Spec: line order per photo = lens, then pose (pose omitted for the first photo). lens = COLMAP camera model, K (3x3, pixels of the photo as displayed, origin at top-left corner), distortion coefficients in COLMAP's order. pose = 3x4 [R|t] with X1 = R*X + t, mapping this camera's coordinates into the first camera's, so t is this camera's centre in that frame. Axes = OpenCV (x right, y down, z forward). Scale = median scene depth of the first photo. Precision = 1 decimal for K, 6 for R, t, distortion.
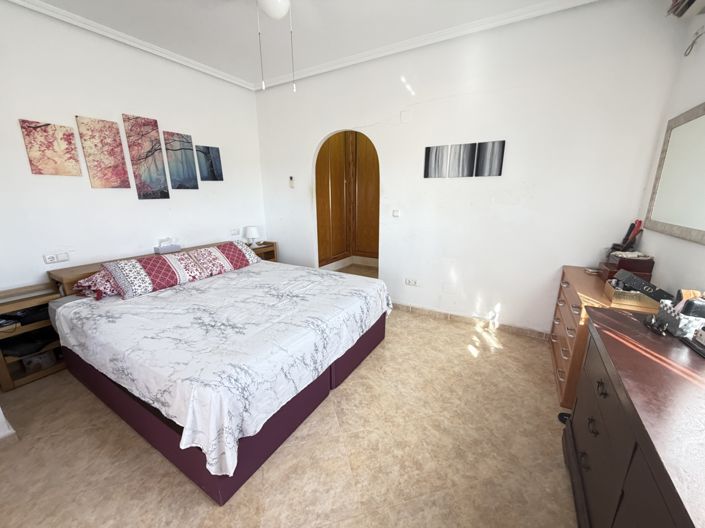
lens RADIAL K [[281.9, 0, 351.5], [0, 281.9, 265.4], [0, 0, 1]] dist [-0.000363, 0.000180]
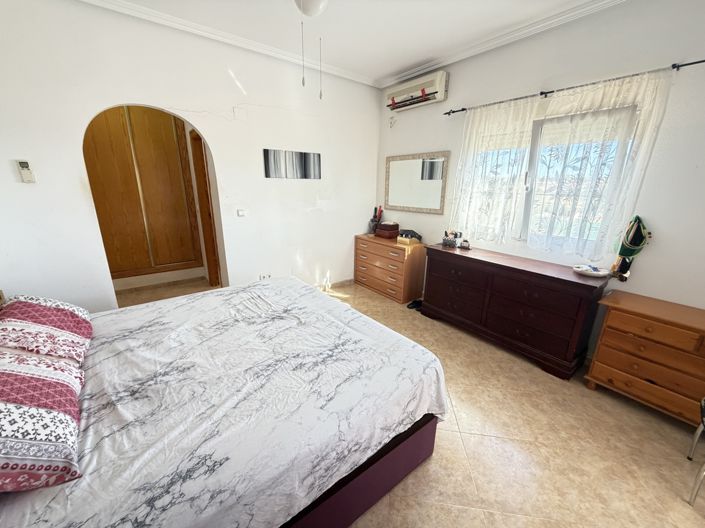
lens RADIAL K [[281.9, 0, 351.5], [0, 281.9, 265.4], [0, 0, 1]] dist [-0.000363, 0.000180]
pose [[0.372108, -0.249546, 0.894015, -0.761428], [0.217721, 0.959776, 0.177281, -0.125371], [-0.902293, 0.128678, 0.411472, 0.354673]]
